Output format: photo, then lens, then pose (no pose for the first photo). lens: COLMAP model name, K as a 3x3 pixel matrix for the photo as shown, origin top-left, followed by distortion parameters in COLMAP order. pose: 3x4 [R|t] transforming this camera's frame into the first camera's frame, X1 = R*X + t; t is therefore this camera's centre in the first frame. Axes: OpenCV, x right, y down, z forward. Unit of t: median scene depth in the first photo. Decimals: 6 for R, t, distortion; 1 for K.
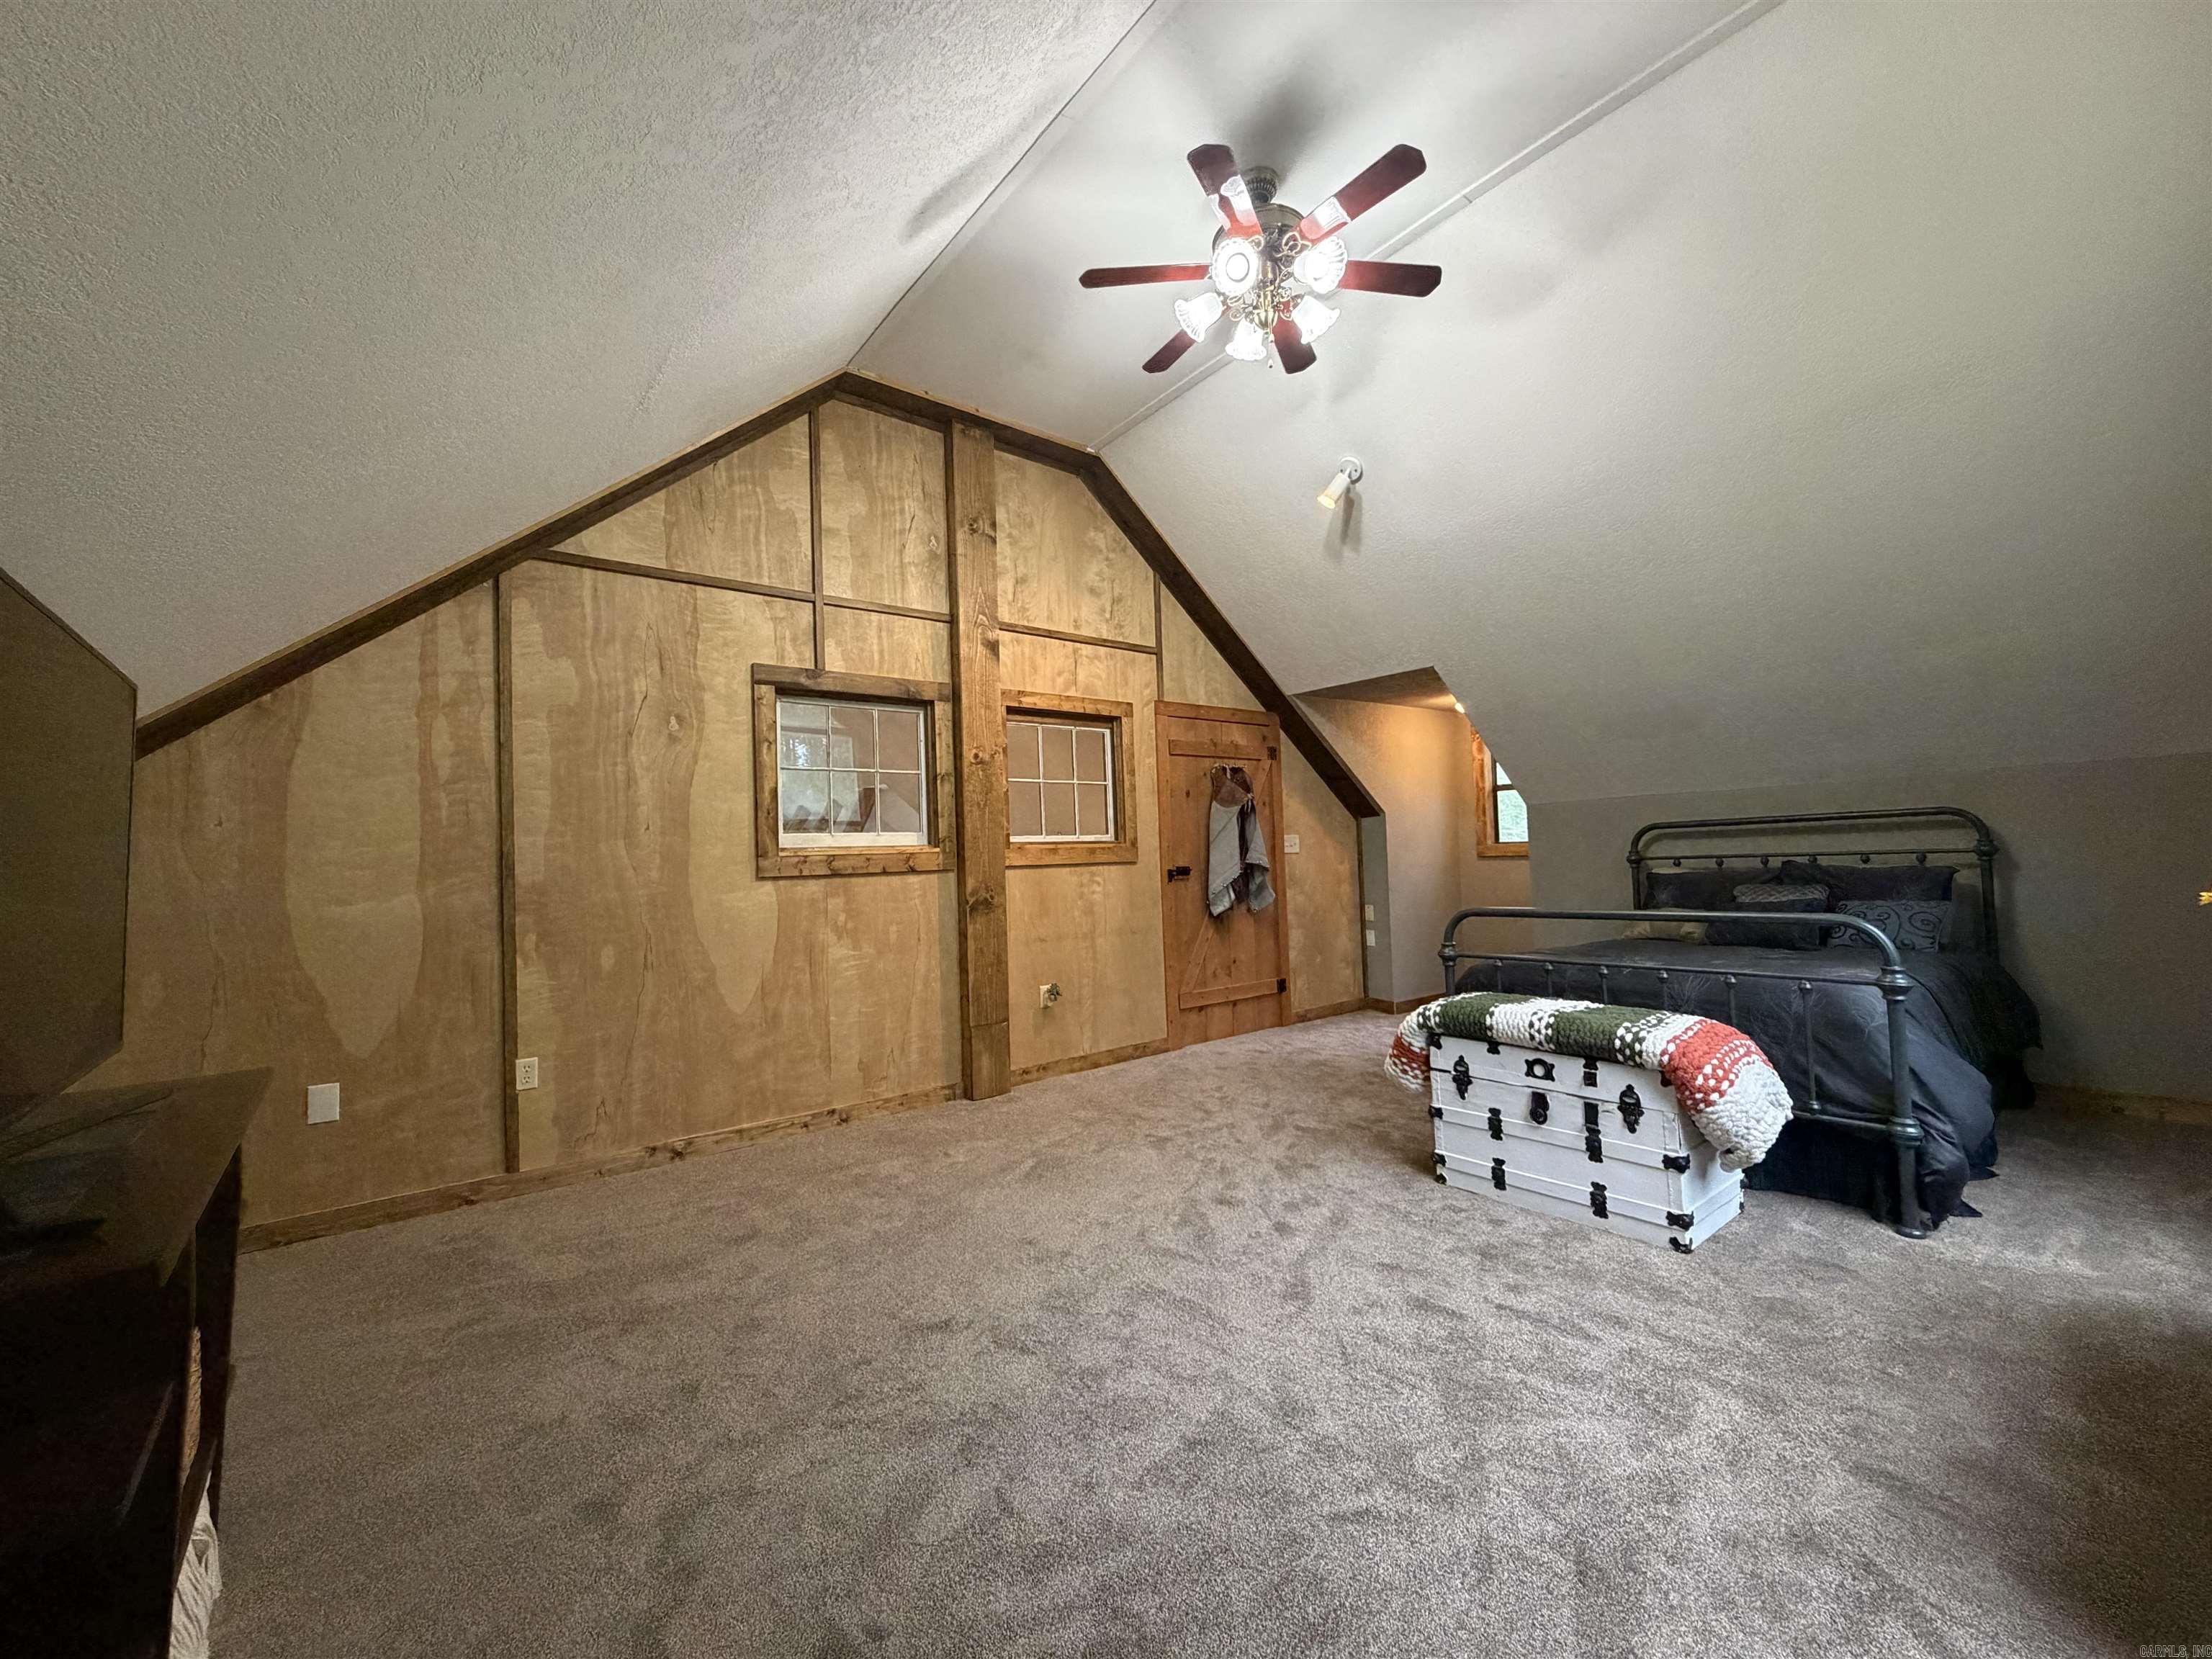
lens RADIAL K [[877.6, 0, 1097.4], [0, 877.6, 833.6], [0, 0, 1]] dist [-0.003007, 0.001276]
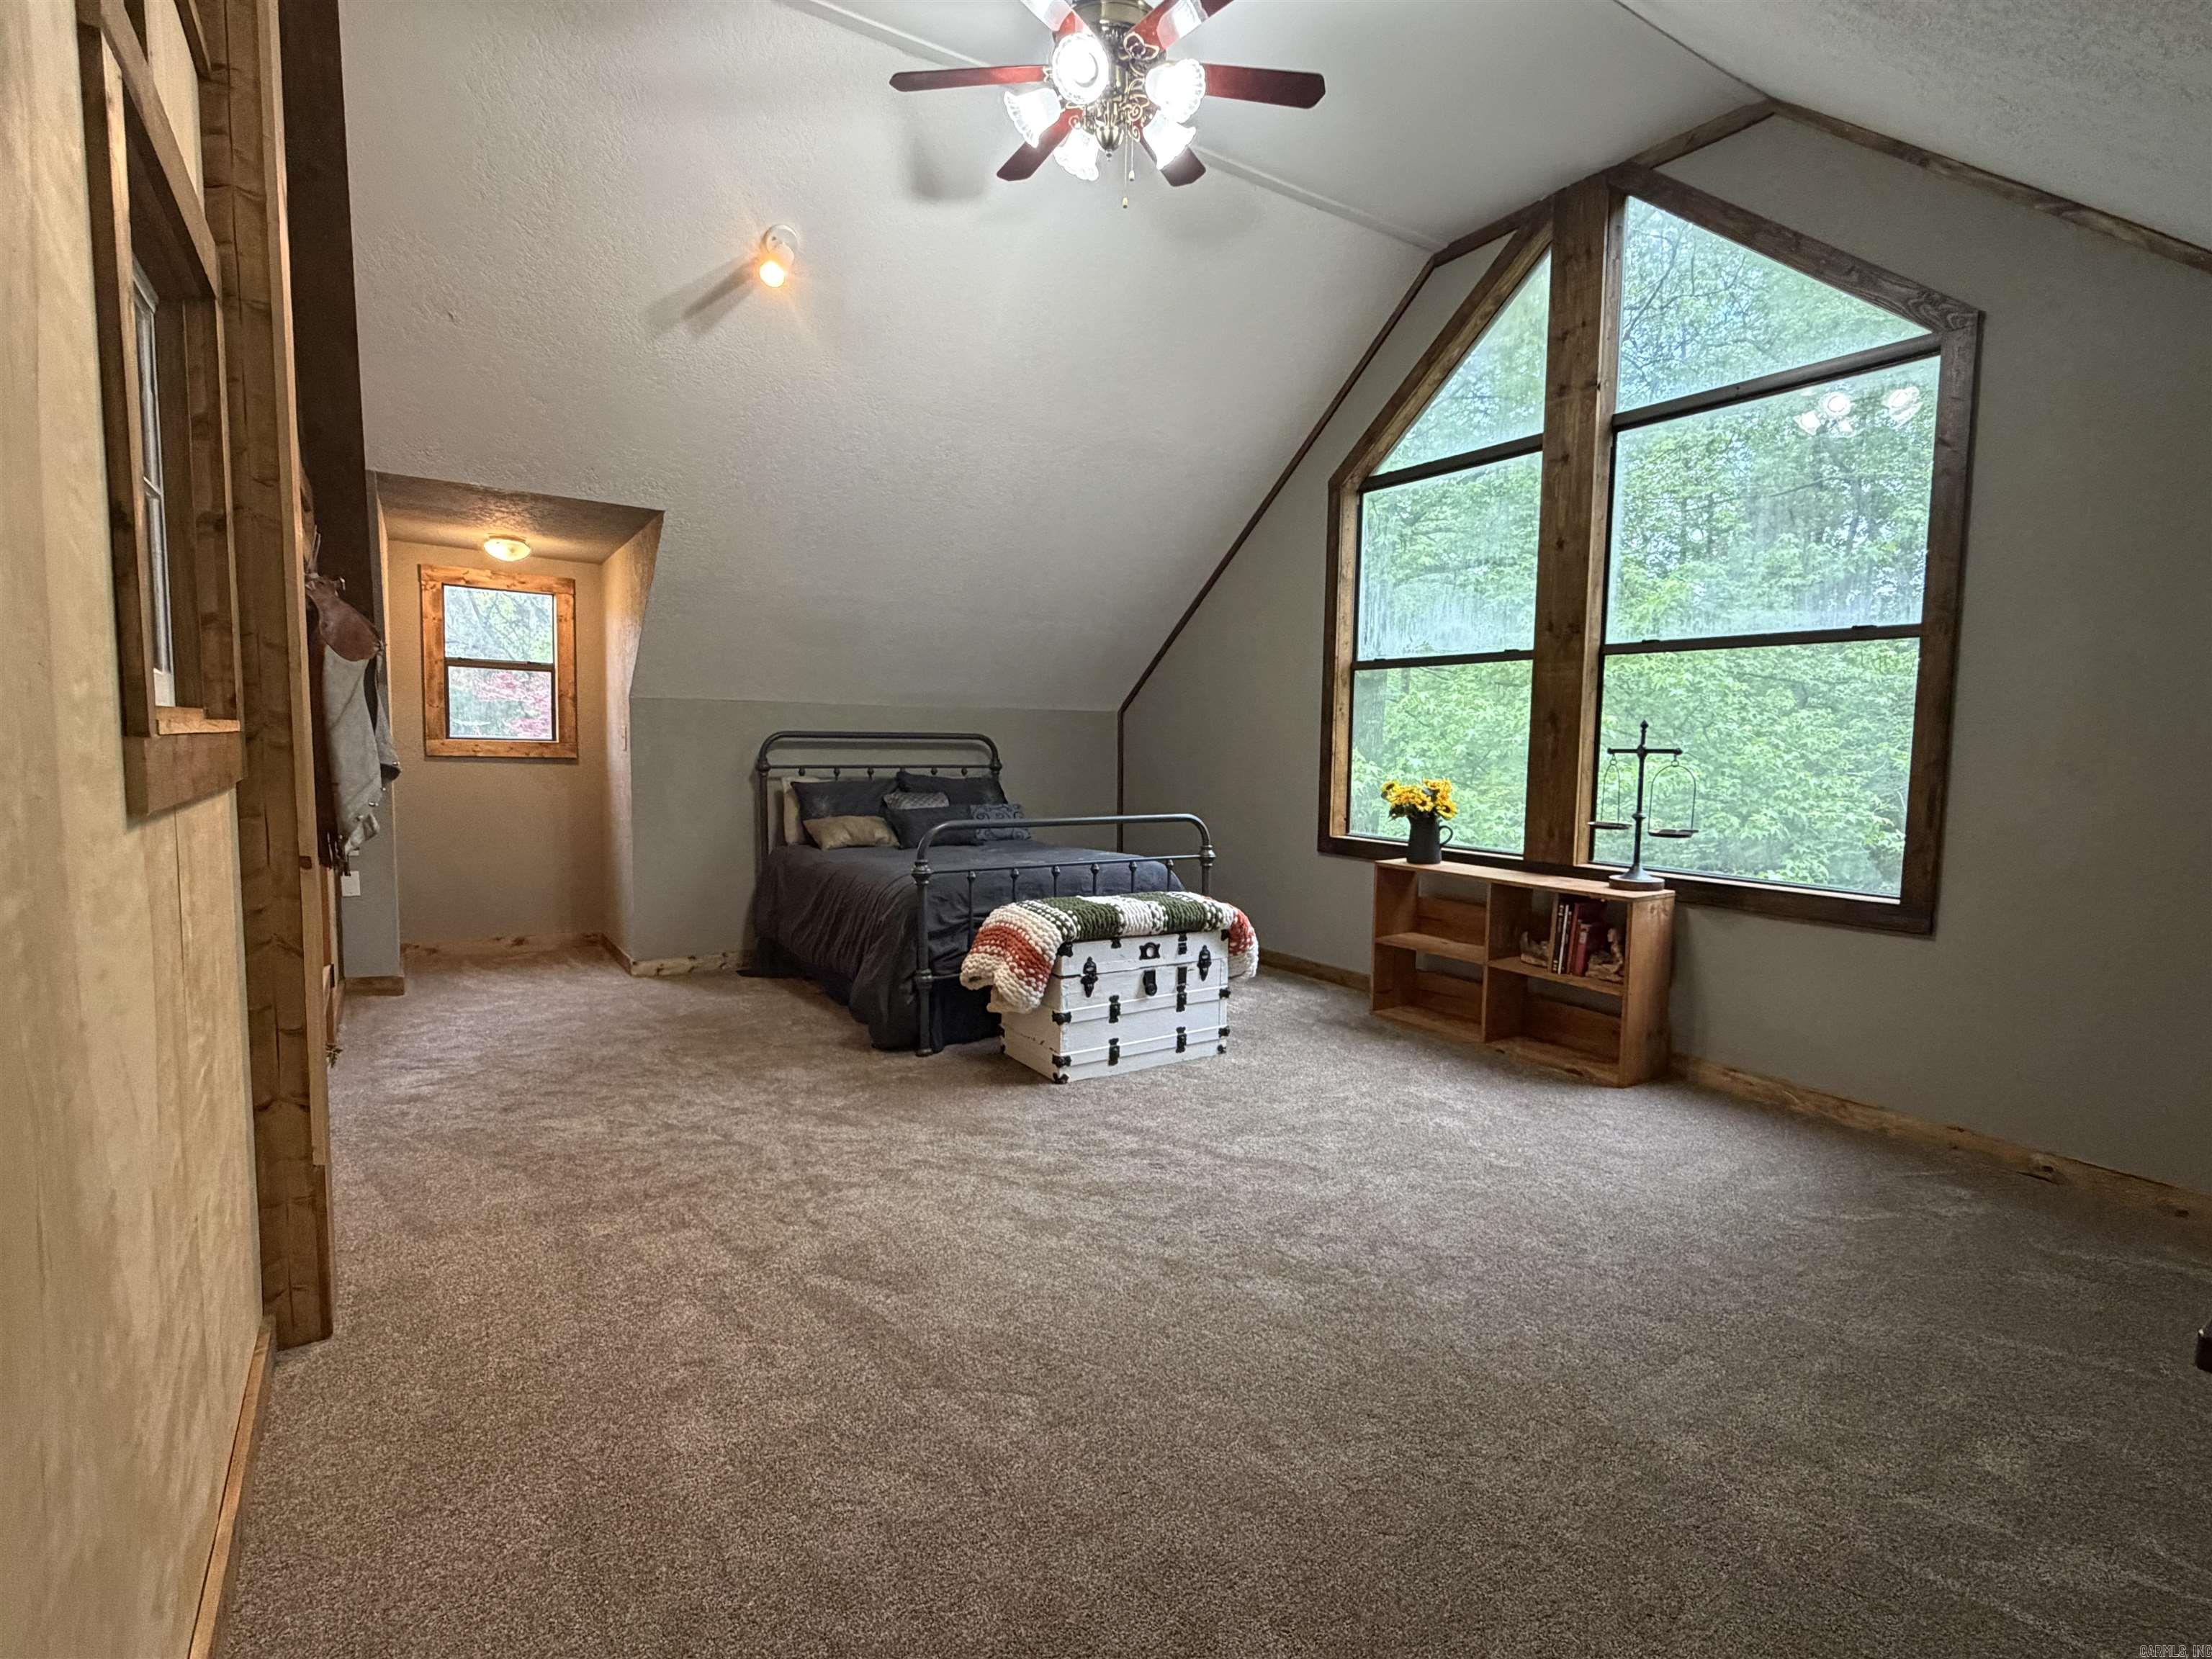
lens RADIAL K [[1074.7, 0, 1101.0], [0, 1074.7, 821.1], [0, 0, 1]] dist [0.006513, -0.000492]
pose [[0.081281, -0.039471, 0.995909, -0.915051], [-0.053195, 0.997620, 0.043881, 0.029414], [-0.995271, -0.056544, 0.078988, 0.919095]]
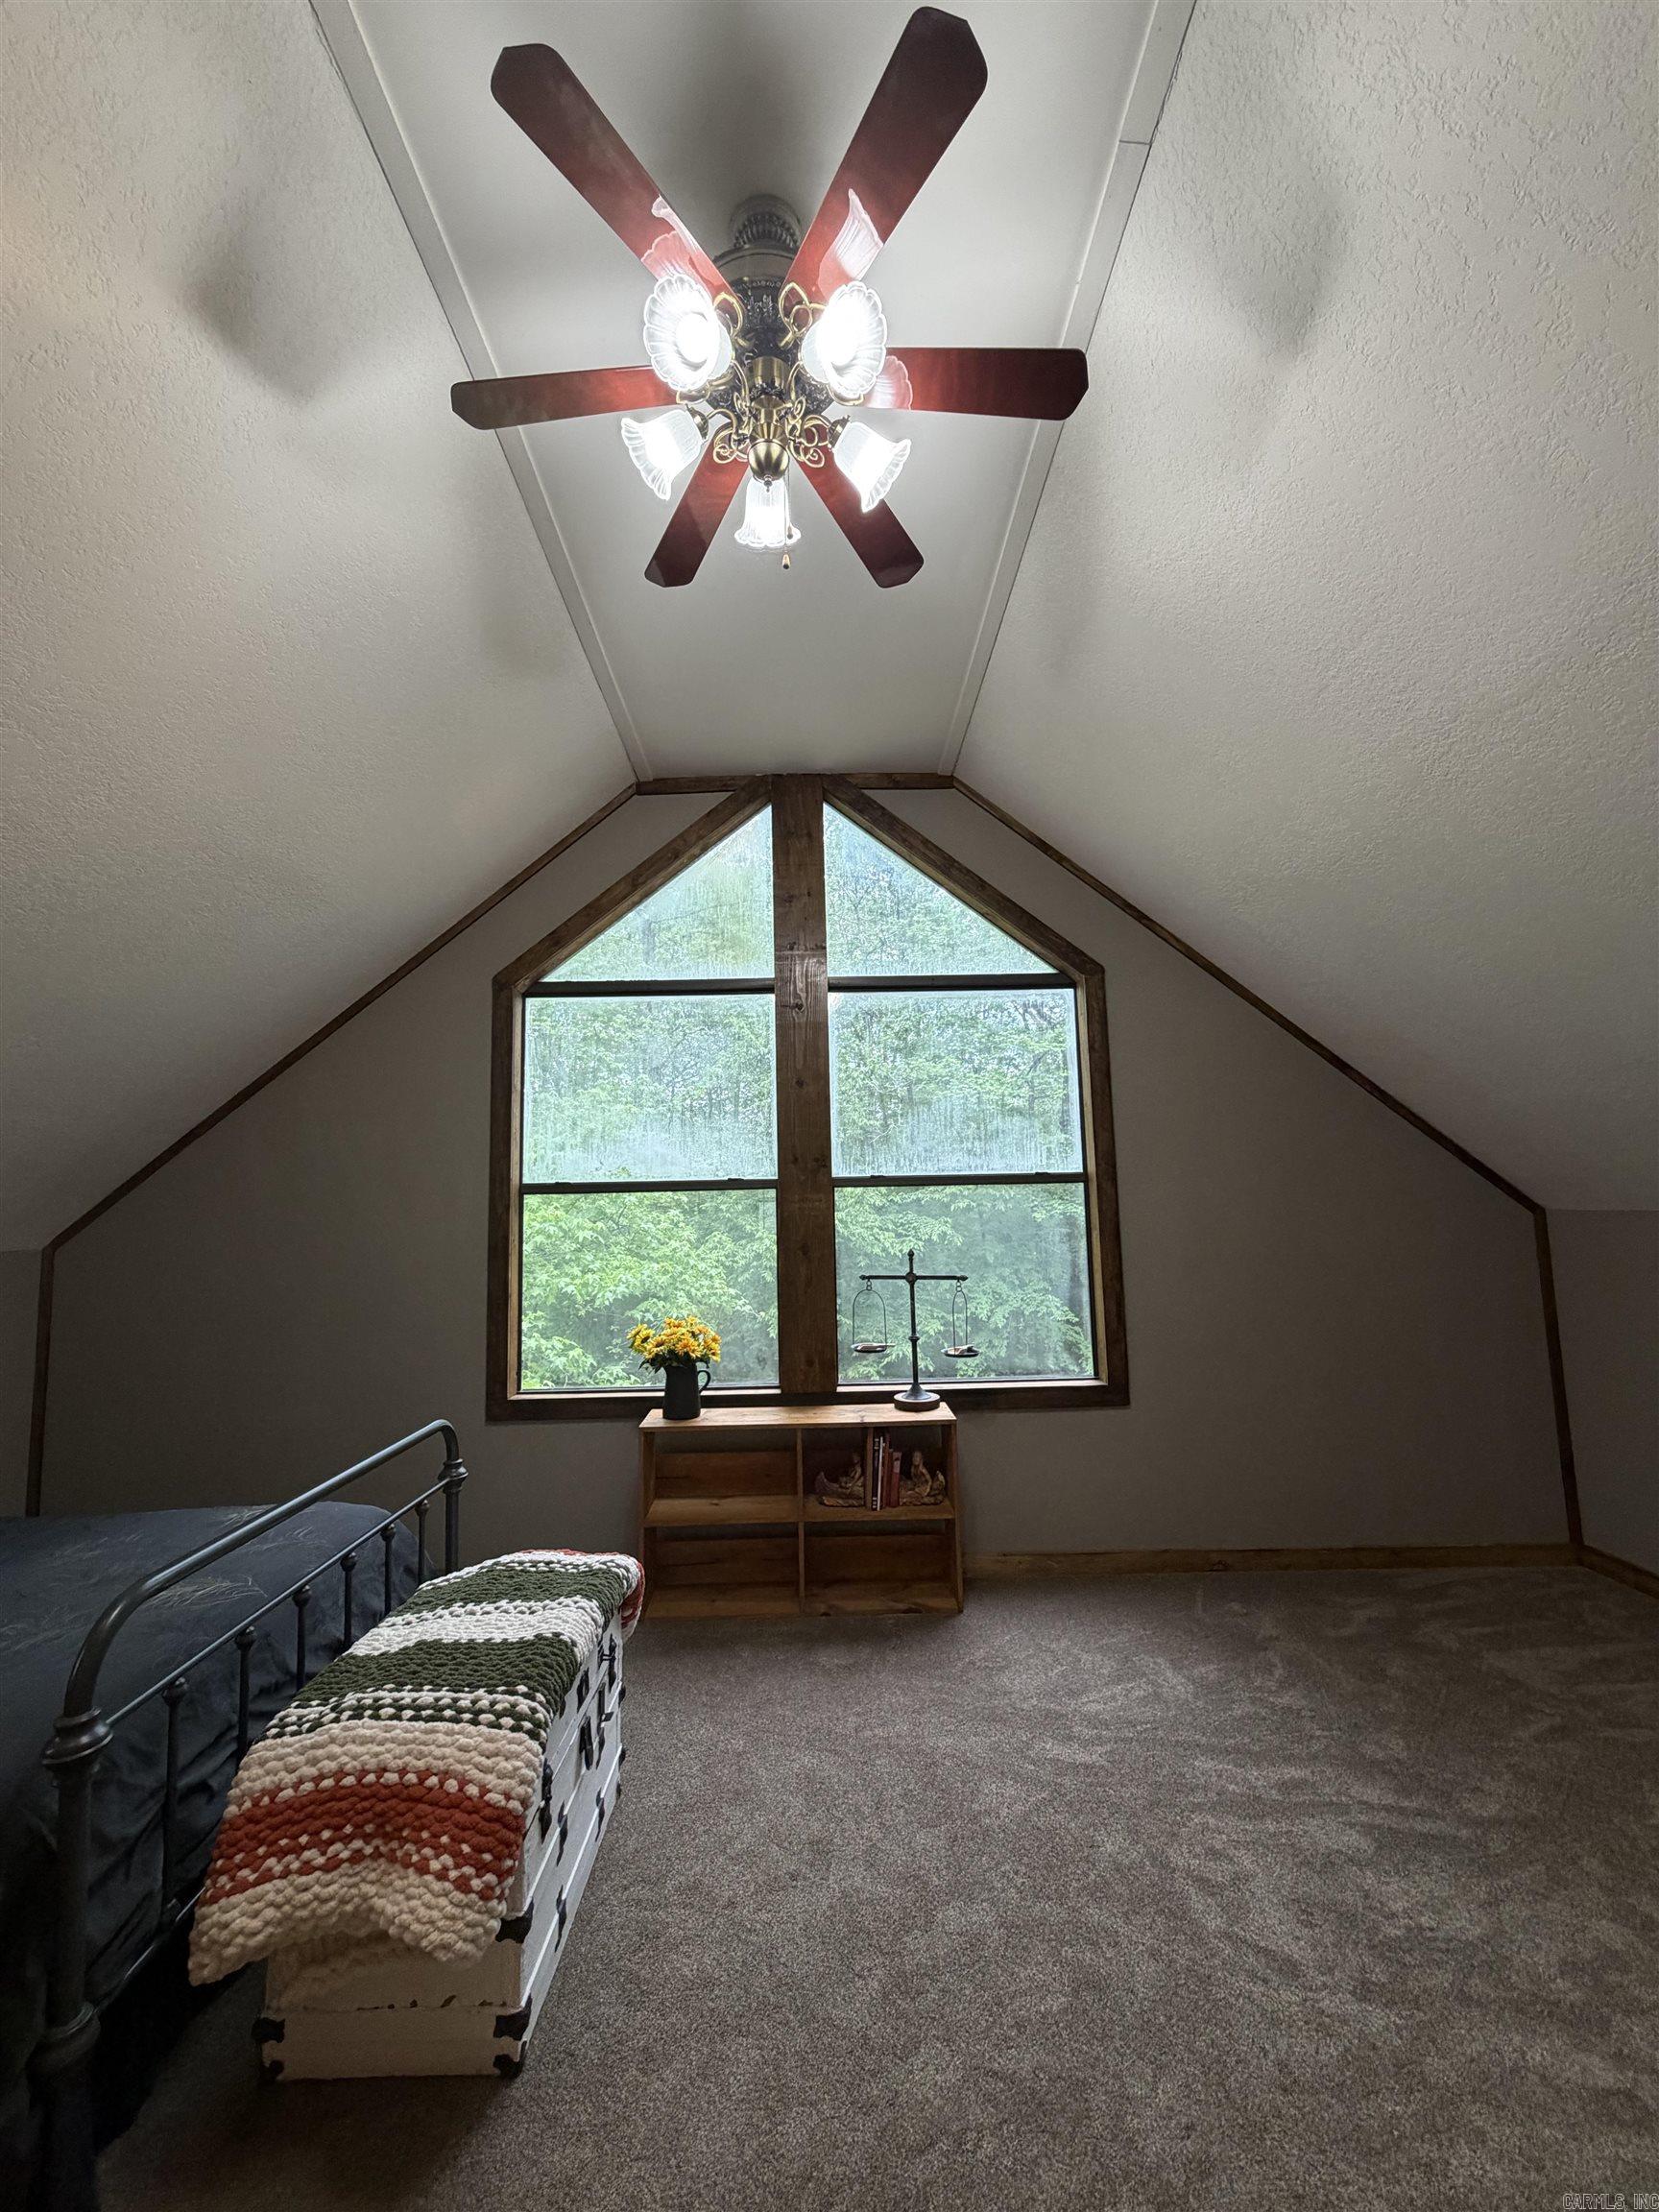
lens RADIAL K [[877.6, 0, 832.9], [0, 877.6, 1119.9], [0, 0, 1]] dist [-0.003007, 0.001276]
pose [[-0.796667, 0.117858, 0.592816, -0.116535], [0.029724, 0.987257, -0.156331, -0.070190], [-0.603687, -0.106922, -0.790019, 1.439305]]
